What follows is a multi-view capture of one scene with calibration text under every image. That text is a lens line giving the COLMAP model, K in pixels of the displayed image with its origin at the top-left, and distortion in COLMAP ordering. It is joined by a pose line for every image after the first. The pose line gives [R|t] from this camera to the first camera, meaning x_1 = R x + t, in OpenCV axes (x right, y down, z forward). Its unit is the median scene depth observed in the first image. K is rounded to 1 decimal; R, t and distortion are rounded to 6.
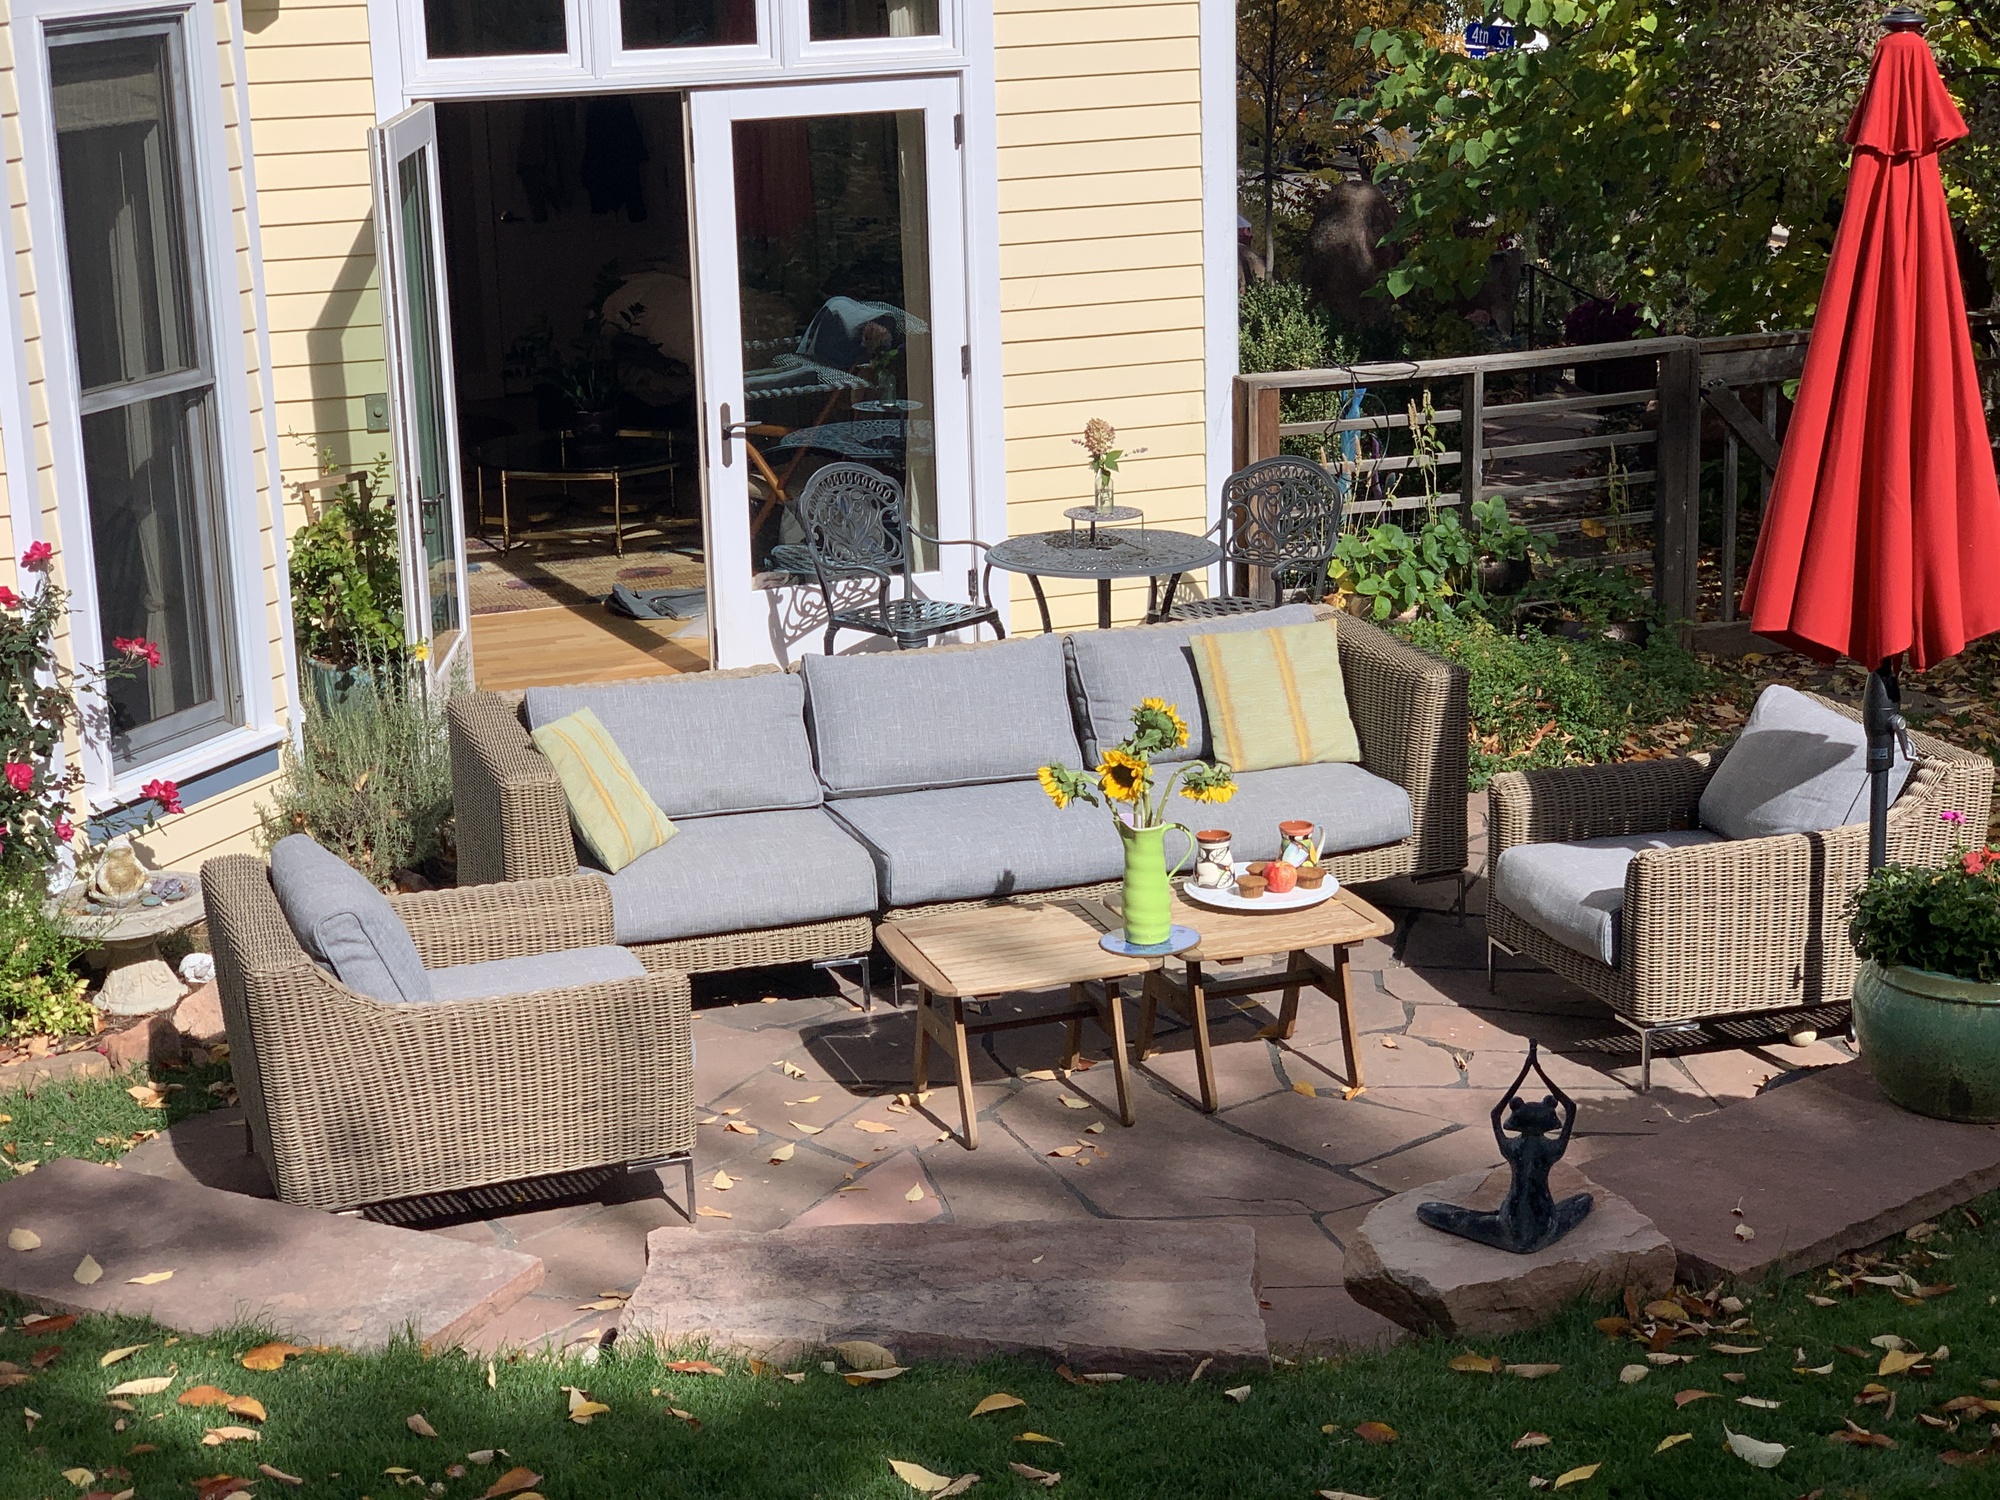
lens RADIAL K [[3559.9, 0, 999.9], [0, 3559.9, 746.3], [0, 0, 1]] dist [0.029857, 0.000000]
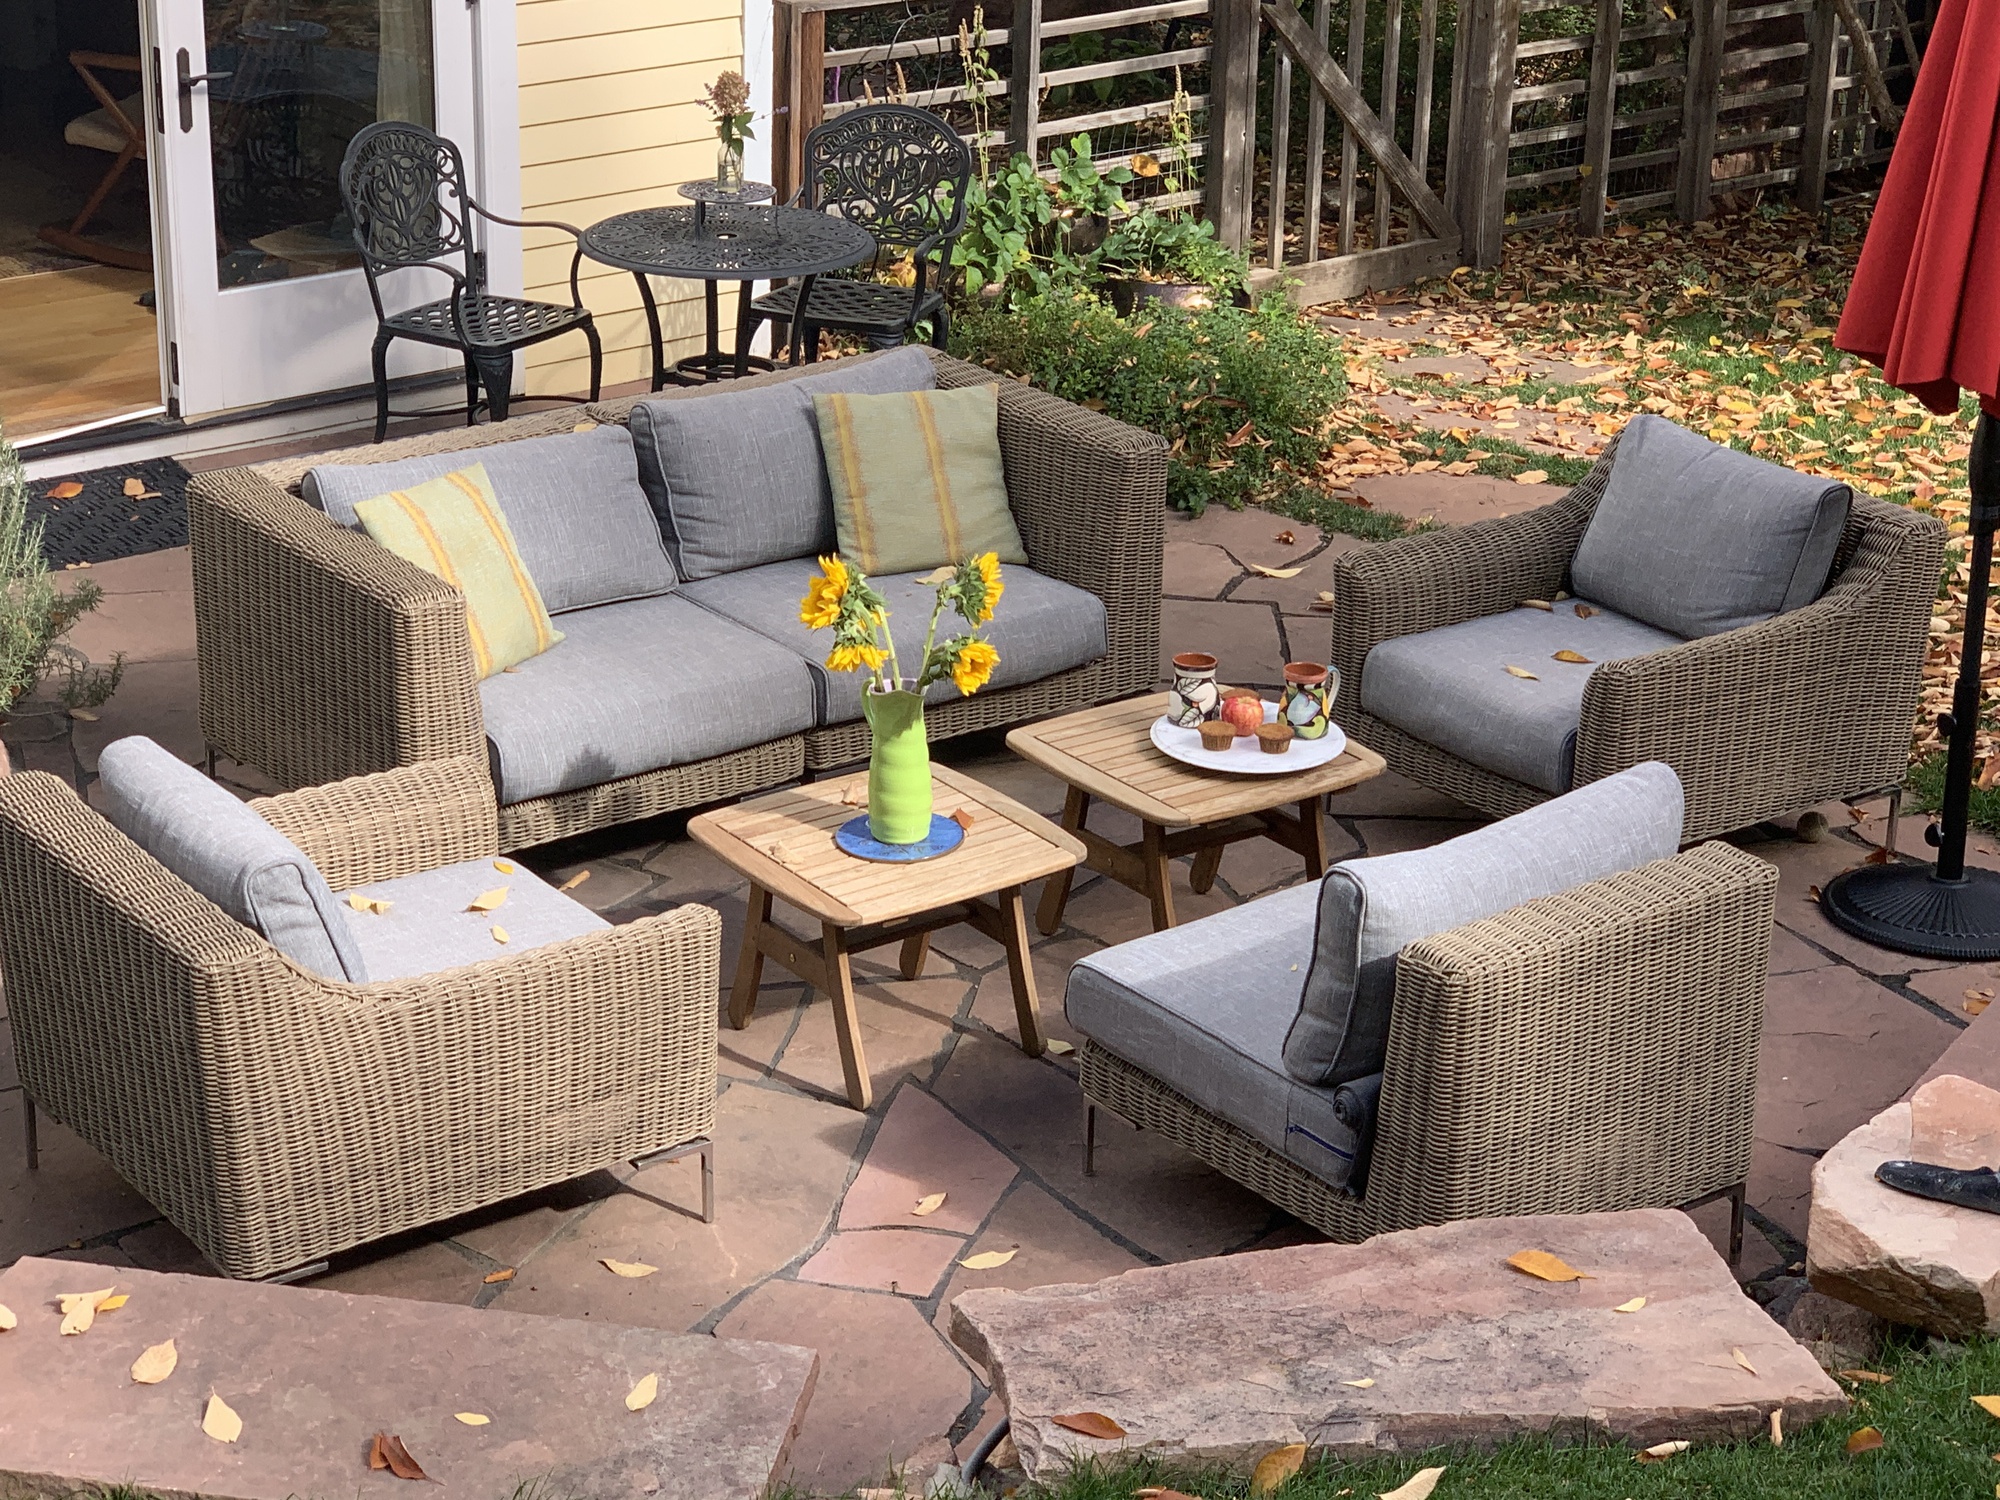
lens RADIAL K [[4019.9, 0, 999.8], [0, 4019.9, 749.0], [0, 0, 1]] dist [-0.266716, 0.000000]
pose [[0.938186, -0.071089, 0.338754, -0.222132], [0.029140, 0.991429, 0.127353, -0.052654], [-0.344904, -0.109609, 0.932216, 0.137447]]
